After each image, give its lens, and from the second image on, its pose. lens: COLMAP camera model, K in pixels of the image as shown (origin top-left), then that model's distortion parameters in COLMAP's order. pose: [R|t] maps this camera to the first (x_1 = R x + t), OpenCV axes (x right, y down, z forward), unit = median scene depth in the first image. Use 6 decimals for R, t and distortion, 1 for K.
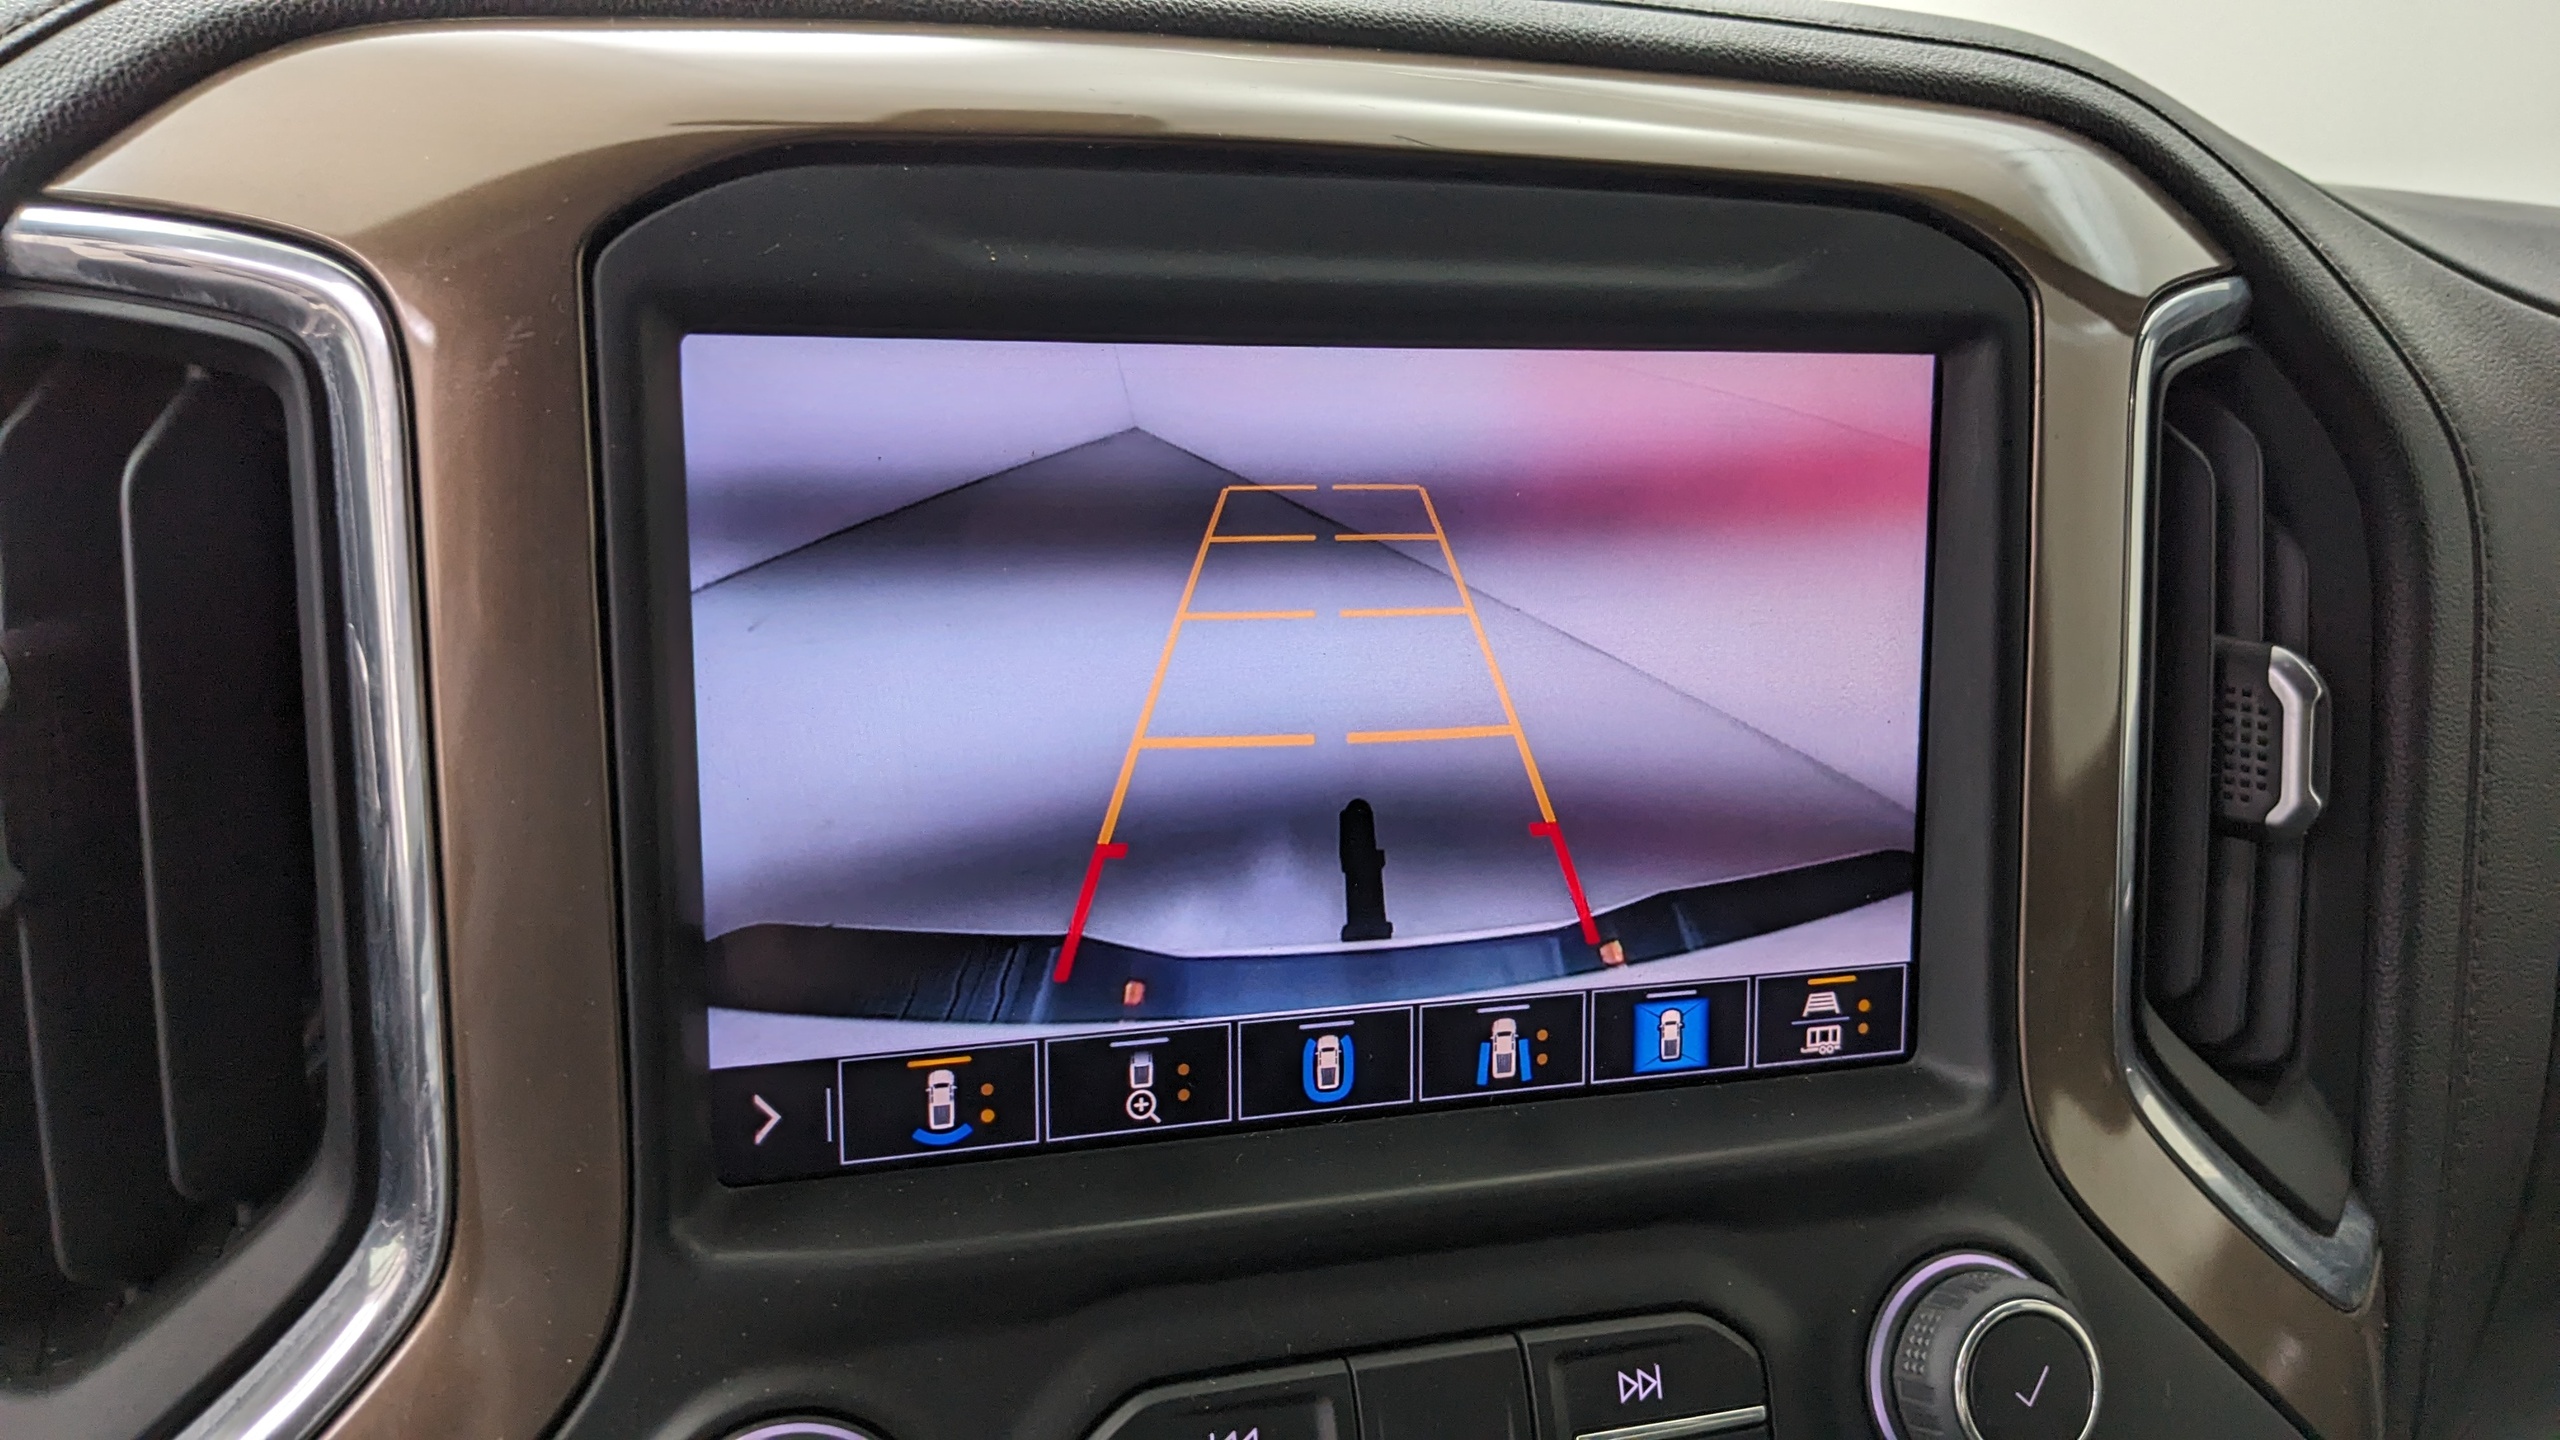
lens RADIAL K [[2037.5, 0, 1273.6], [0, 2037.5, 704.2], [0, 0, 1]] dist [0.042977, -0.096035]
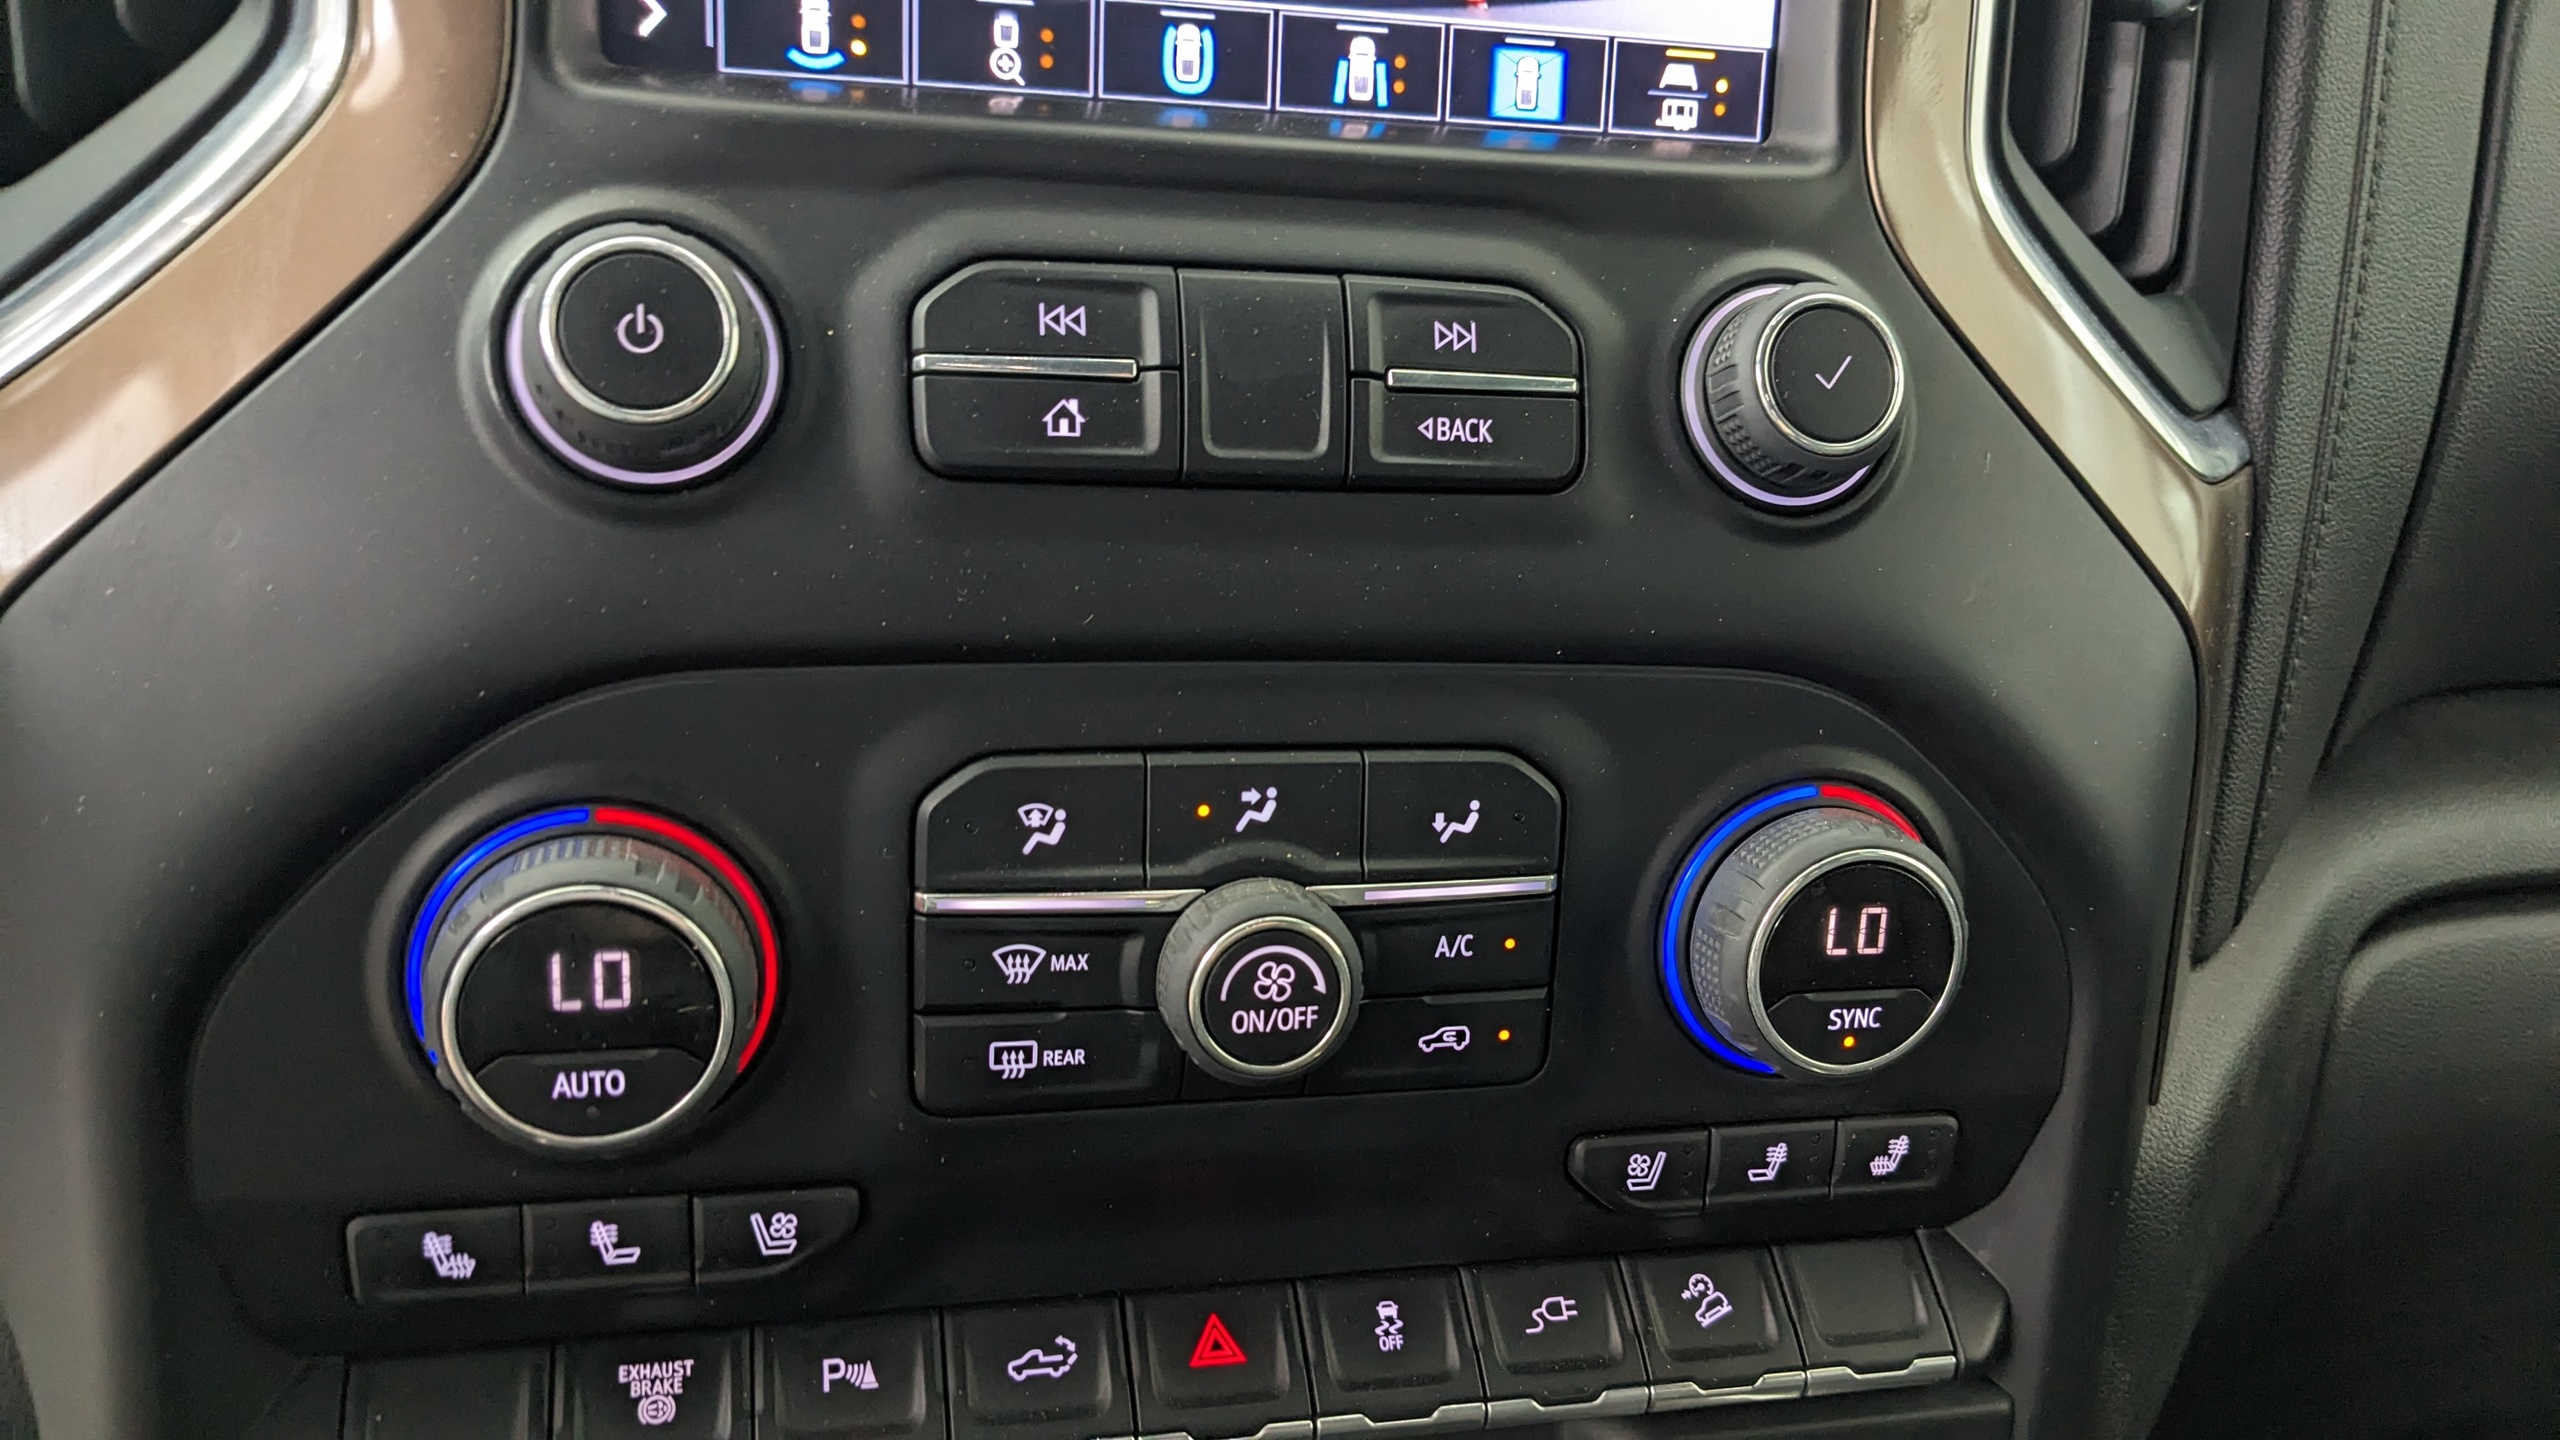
lens RADIAL K [[2037.5, 0, 1265.4], [0, 2037.5, 757.2], [0, 0, 1]] dist [0.042977, -0.096035]
pose [[0.997143, 0.051995, -0.054785, 0.140923], [-0.047356, 0.995440, 0.082805, 0.439869], [0.058841, -0.079974, 0.995059, -0.082689]]
